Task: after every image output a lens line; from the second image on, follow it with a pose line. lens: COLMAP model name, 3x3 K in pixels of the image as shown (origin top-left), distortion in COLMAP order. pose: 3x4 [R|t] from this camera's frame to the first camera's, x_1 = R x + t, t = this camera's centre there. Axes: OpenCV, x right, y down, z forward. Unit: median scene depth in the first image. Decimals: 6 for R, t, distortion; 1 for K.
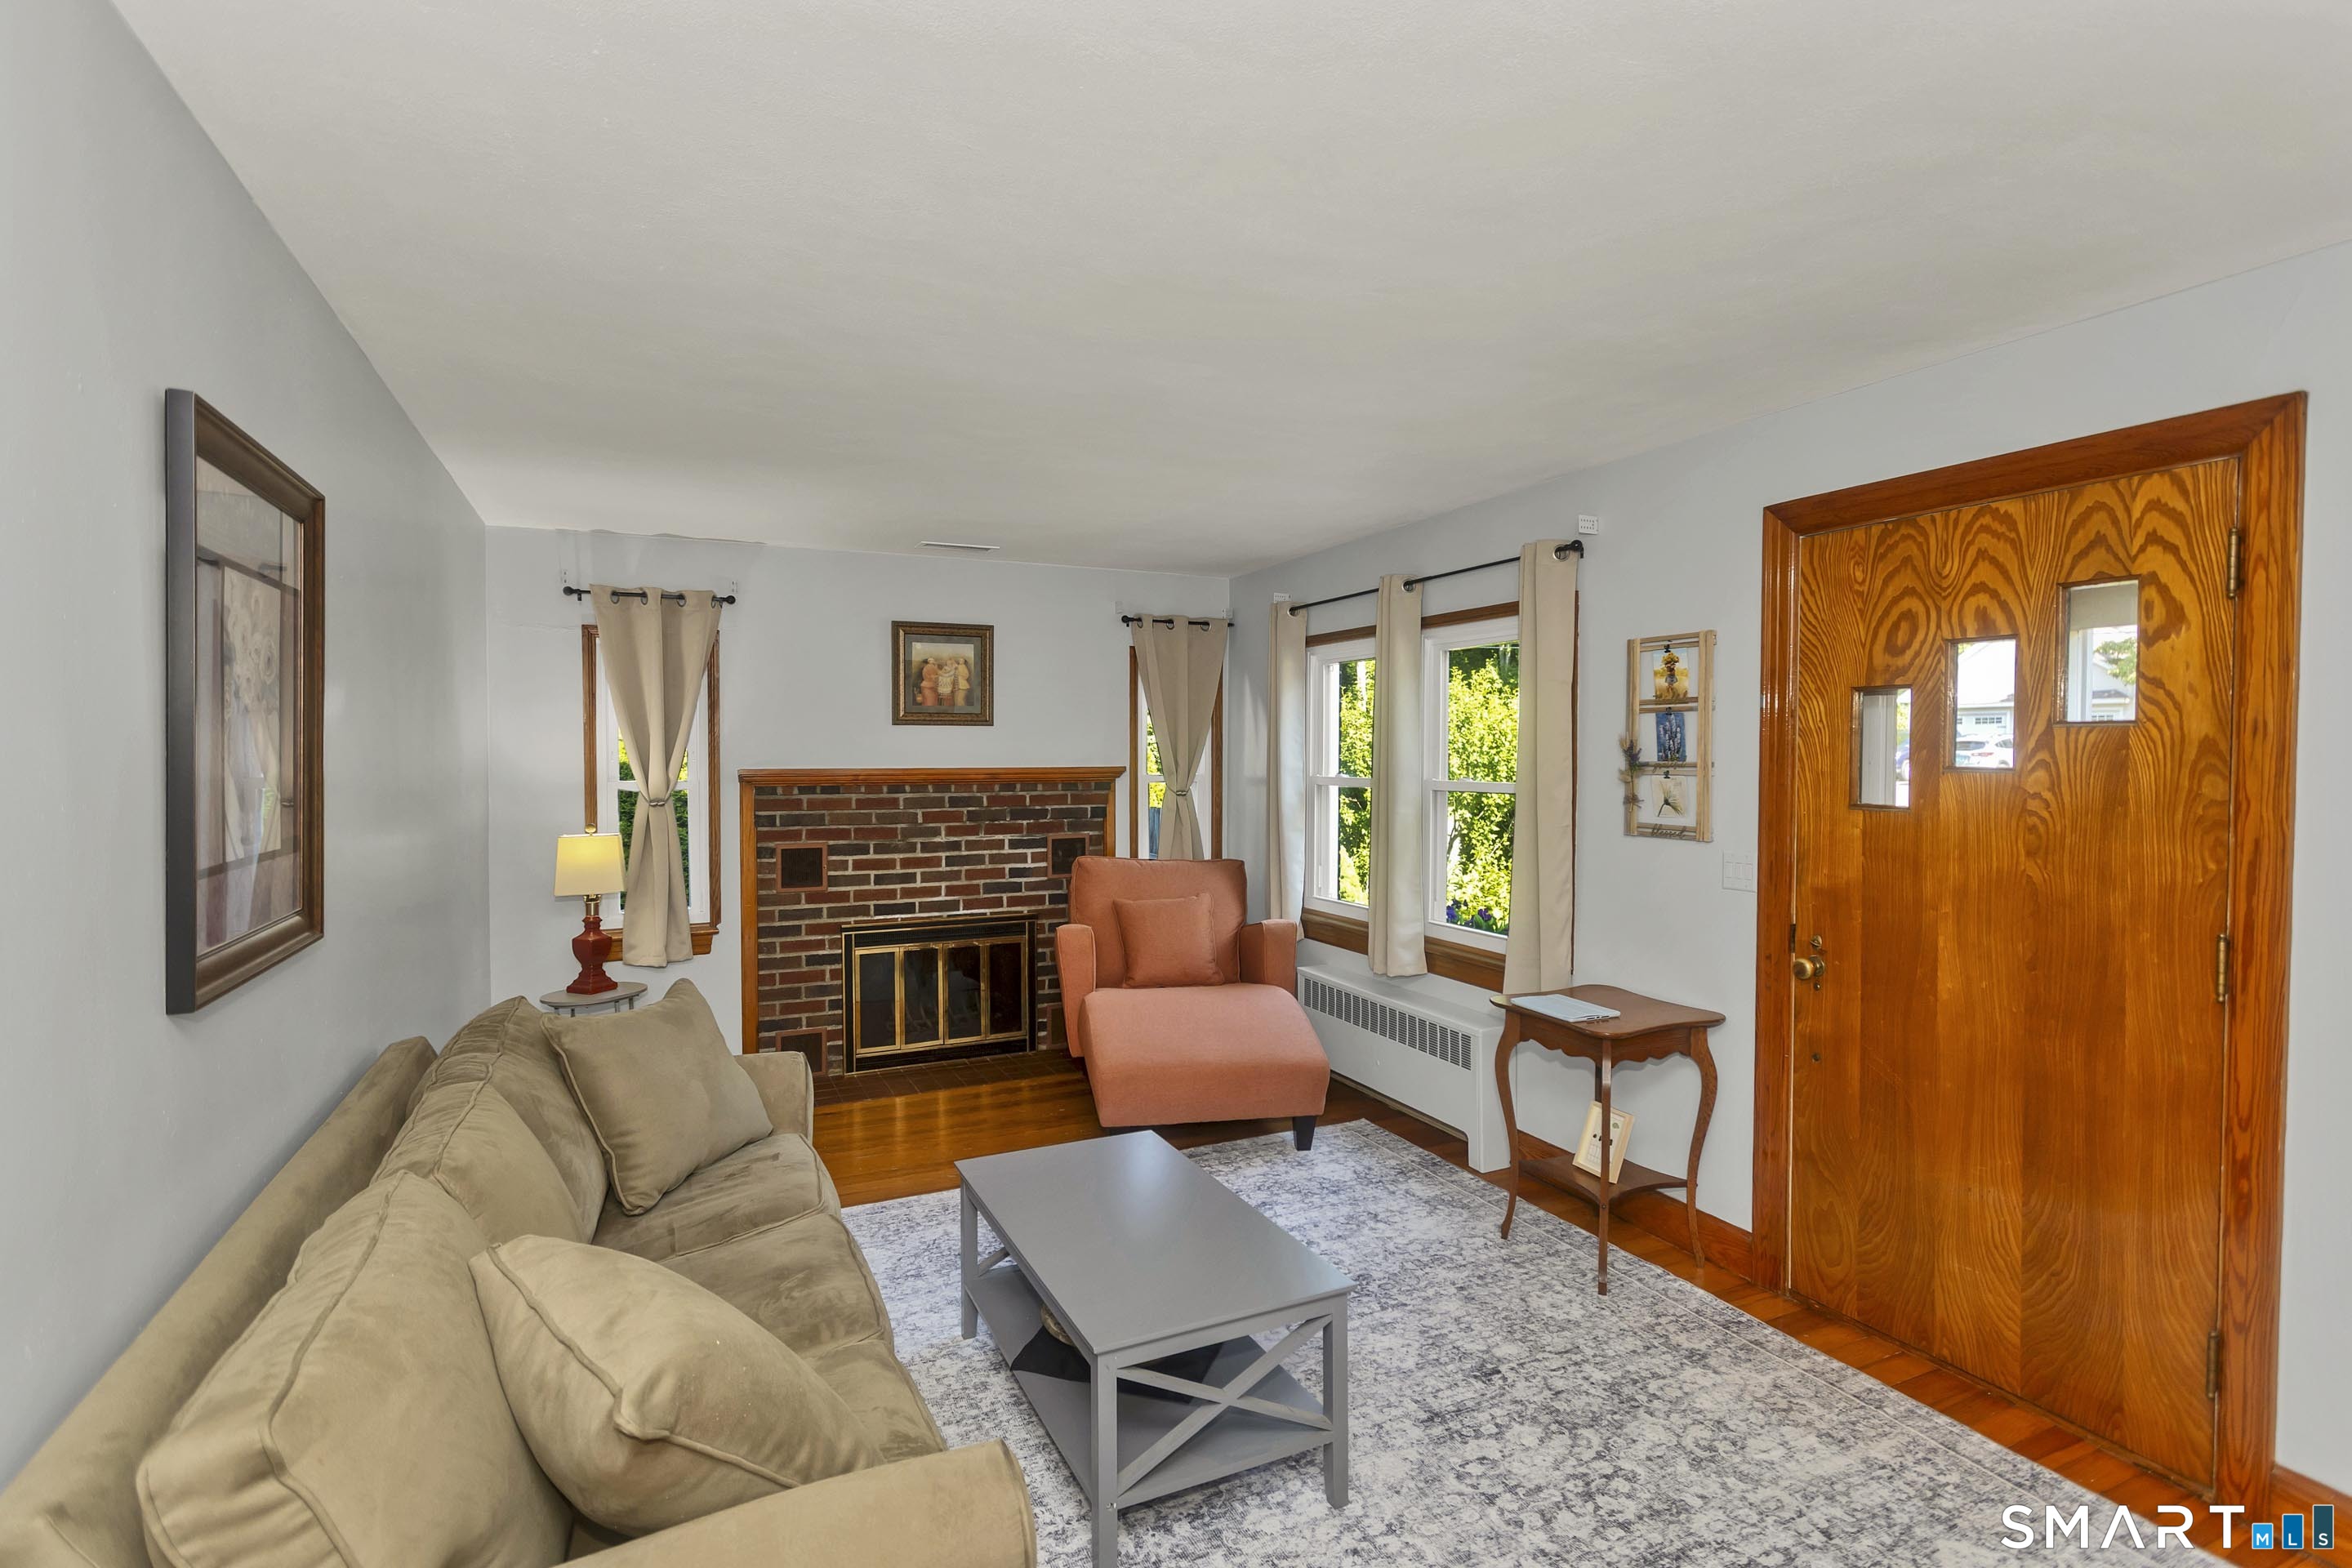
lens RADIAL K [[1115.4, 0, 1186.3], [0, 1115.4, 765.9], [0, 0, 1]] dist [-0.007779, 0.000628]
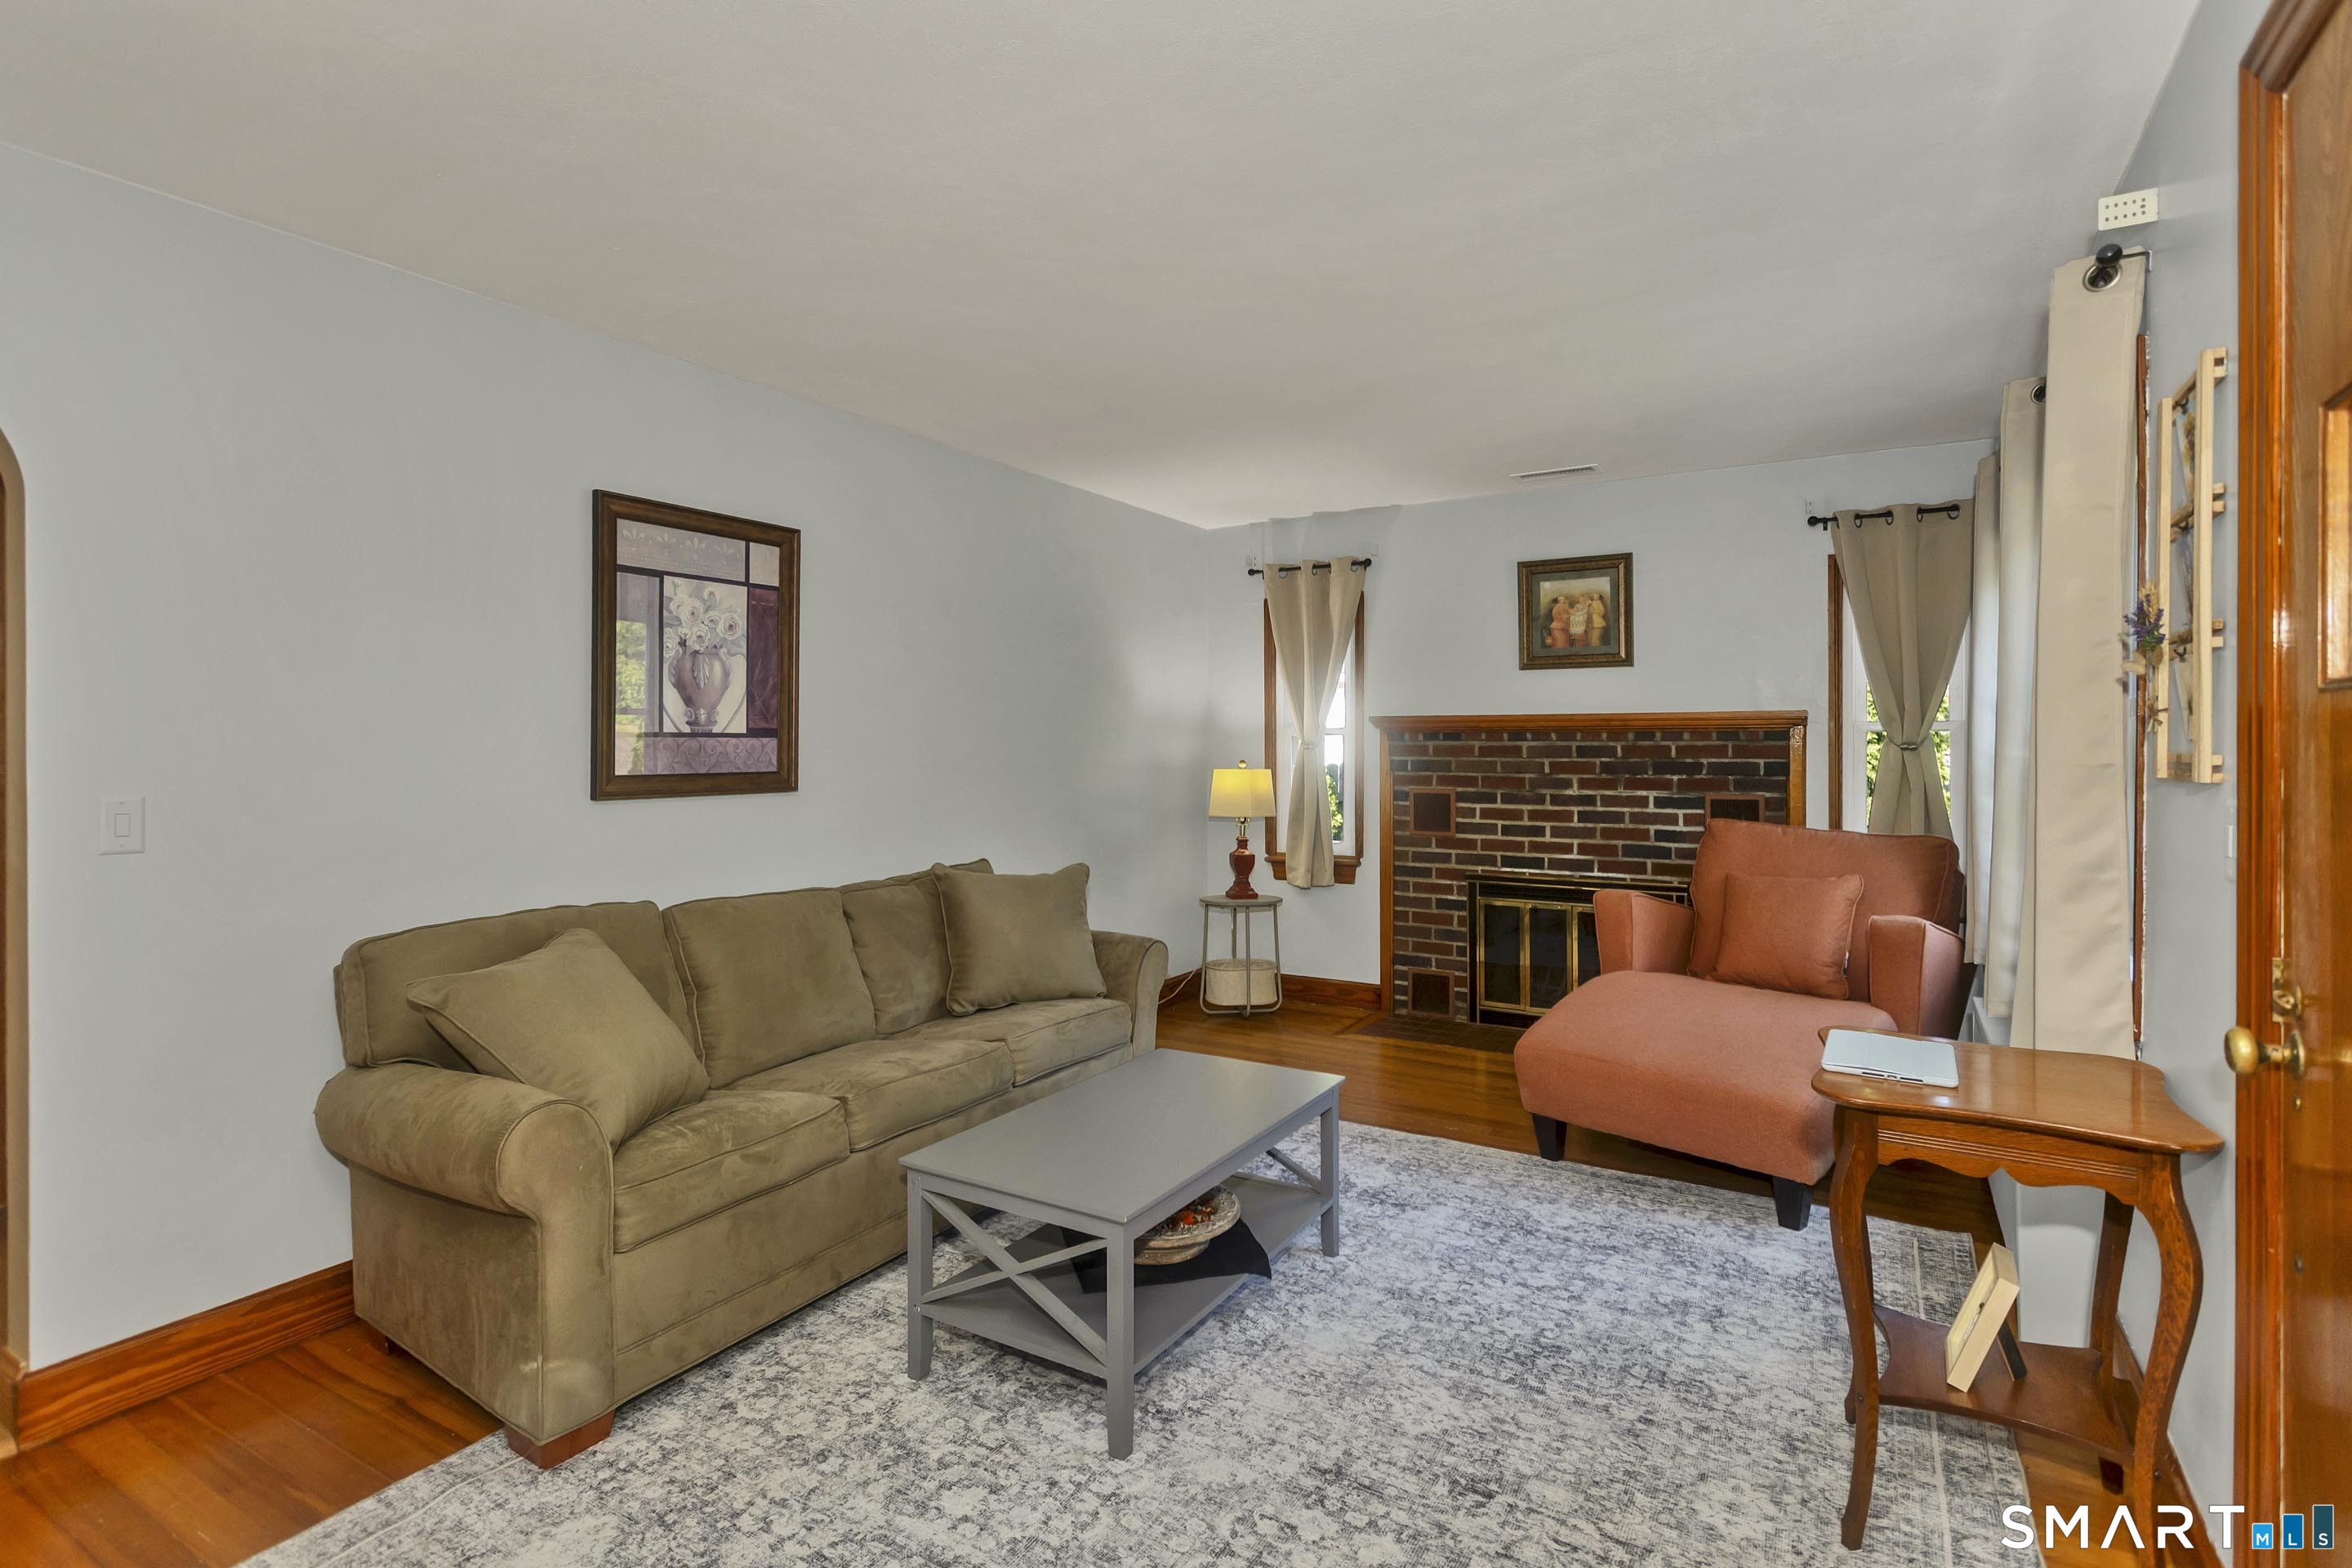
lens RADIAL K [[1144.5, 0, 1188.6], [0, 1144.5, 736.3], [0, 0, 1]] dist [-0.007276, 0.001139]
pose [[0.546941, -0.006546, -0.837146, 0.424579], [-0.009688, 0.999853, -0.014148, 0.038794], [0.837115, 0.015848, 0.546797, 0.233760]]
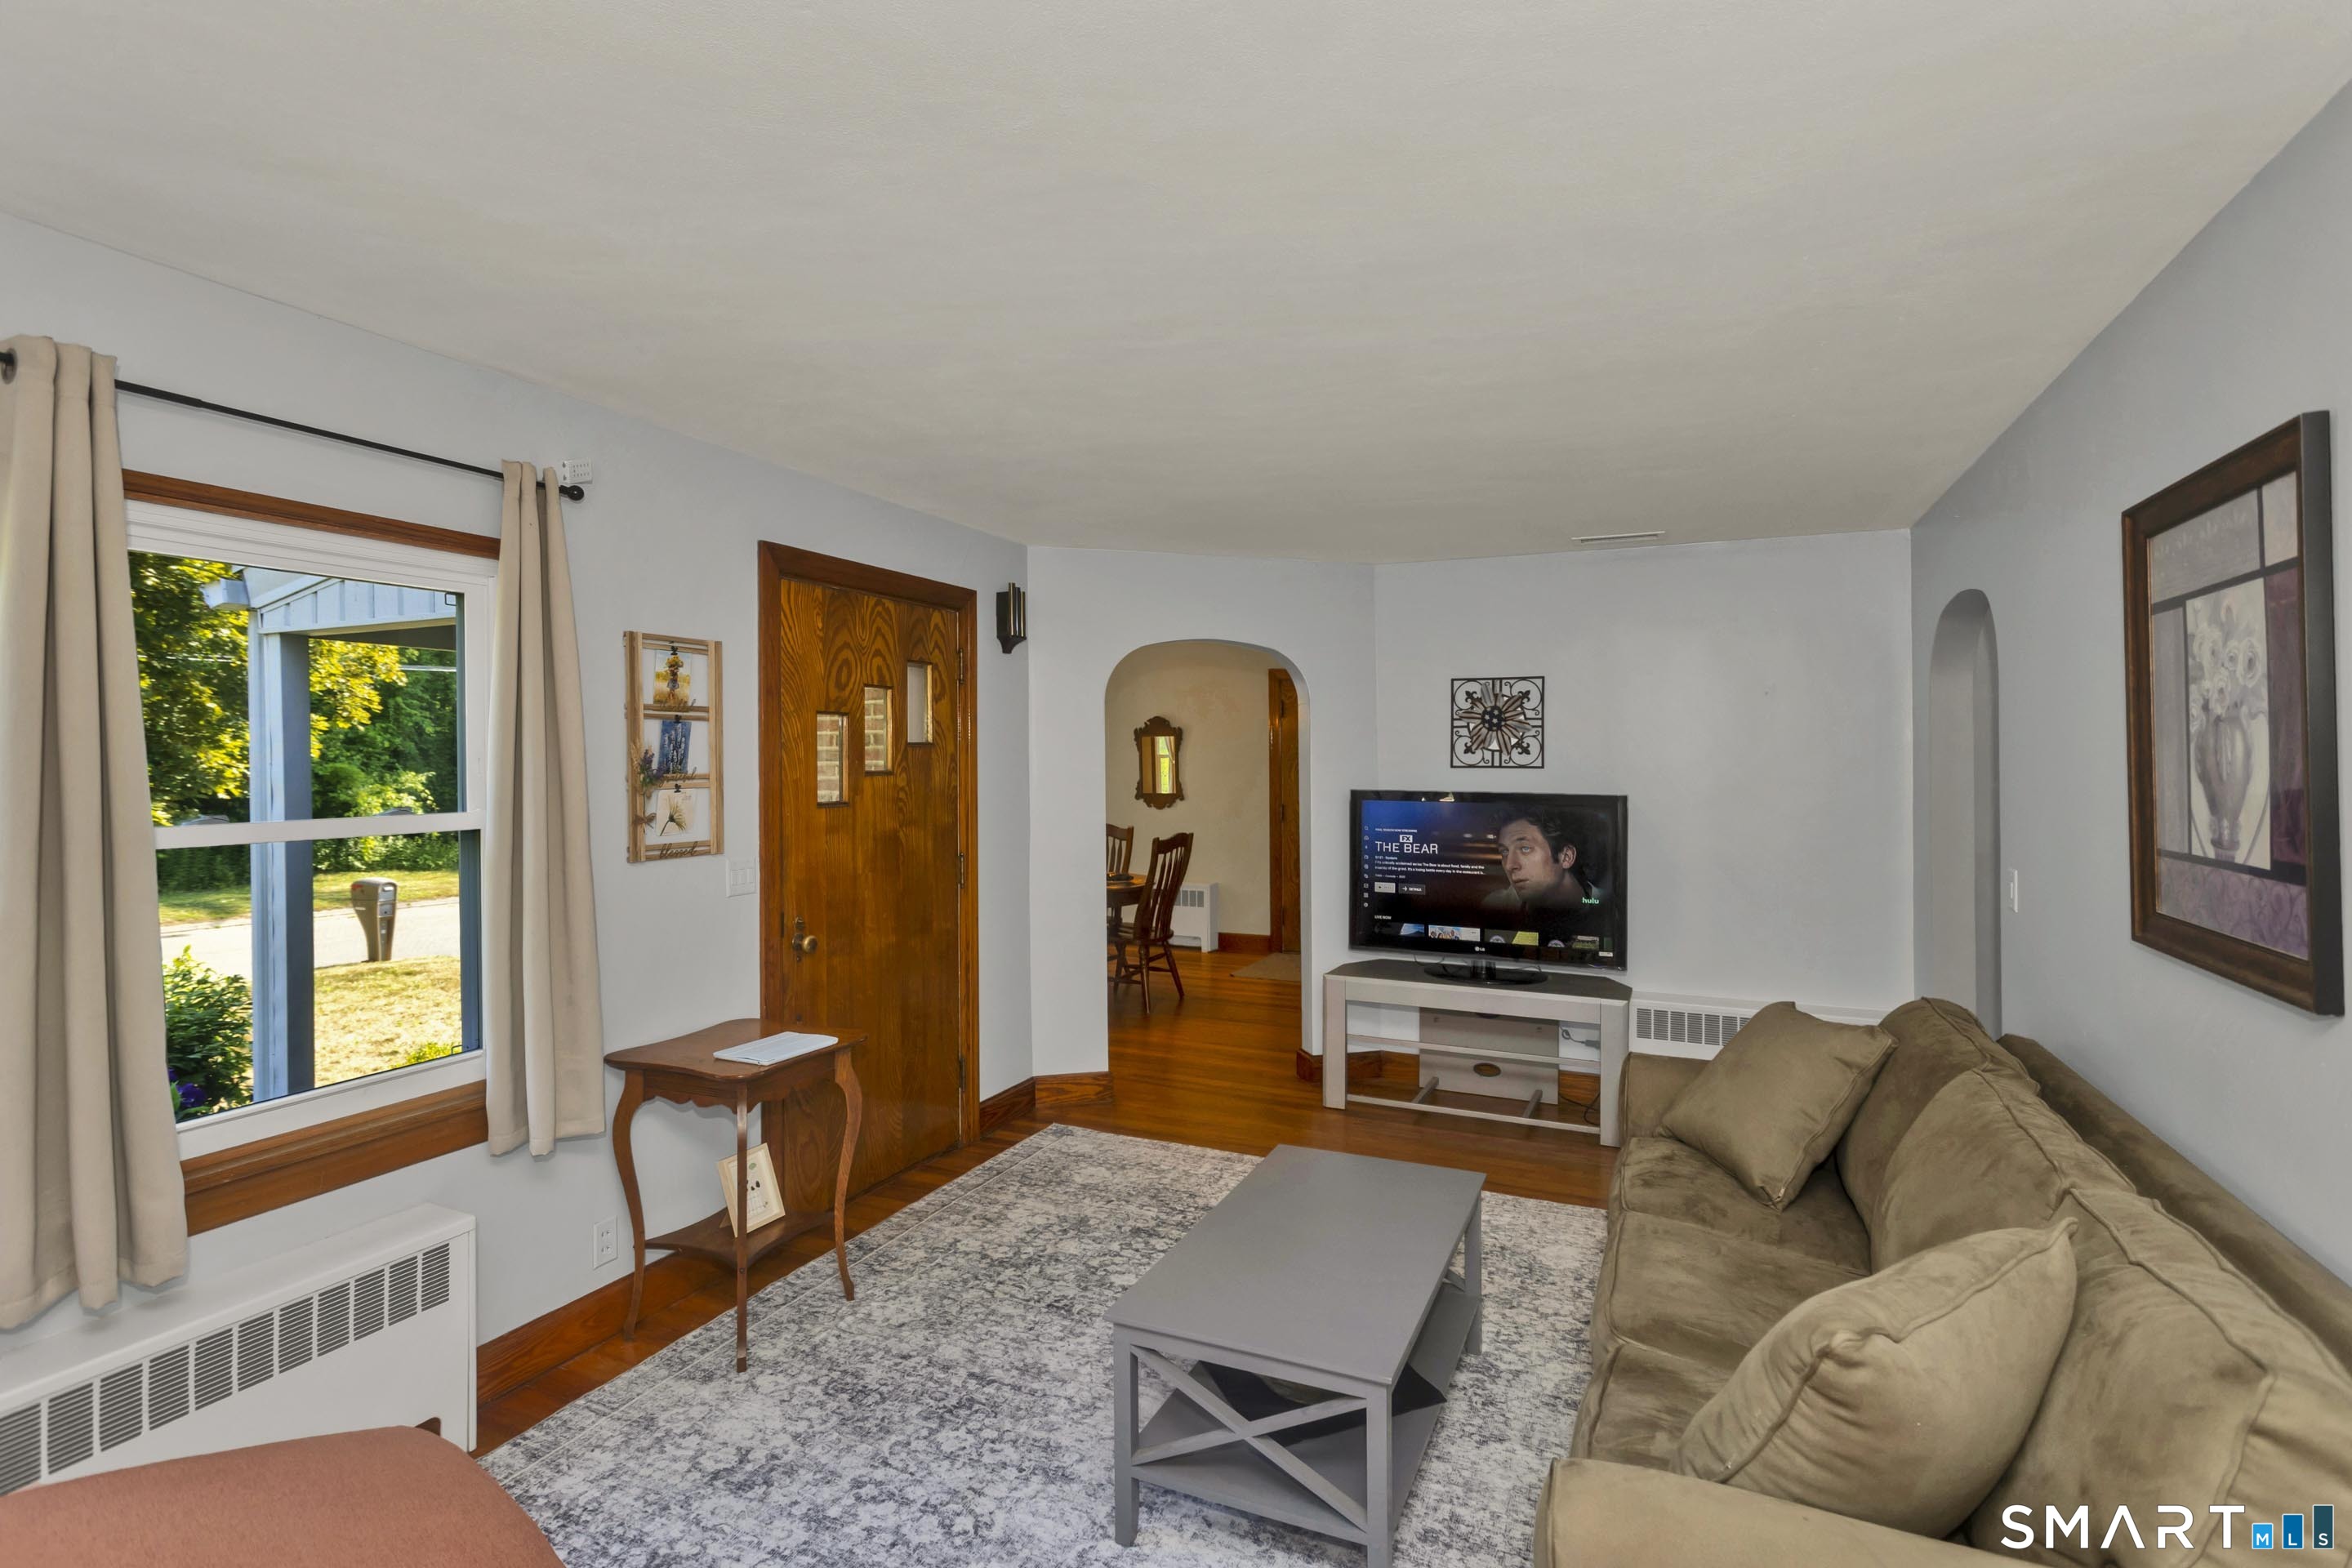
lens RADIAL K [[1081.0, 0, 1190.4], [0, 1081.0, 758.4], [0, 0, 1]] dist [-0.000601, 0.000125]
pose [[-0.642026, 0.003416, 0.766675, -0.358154], [0.013955, 0.999876, 0.007231, -0.011924], [-0.766556, 0.015342, -0.641994, 0.858189]]
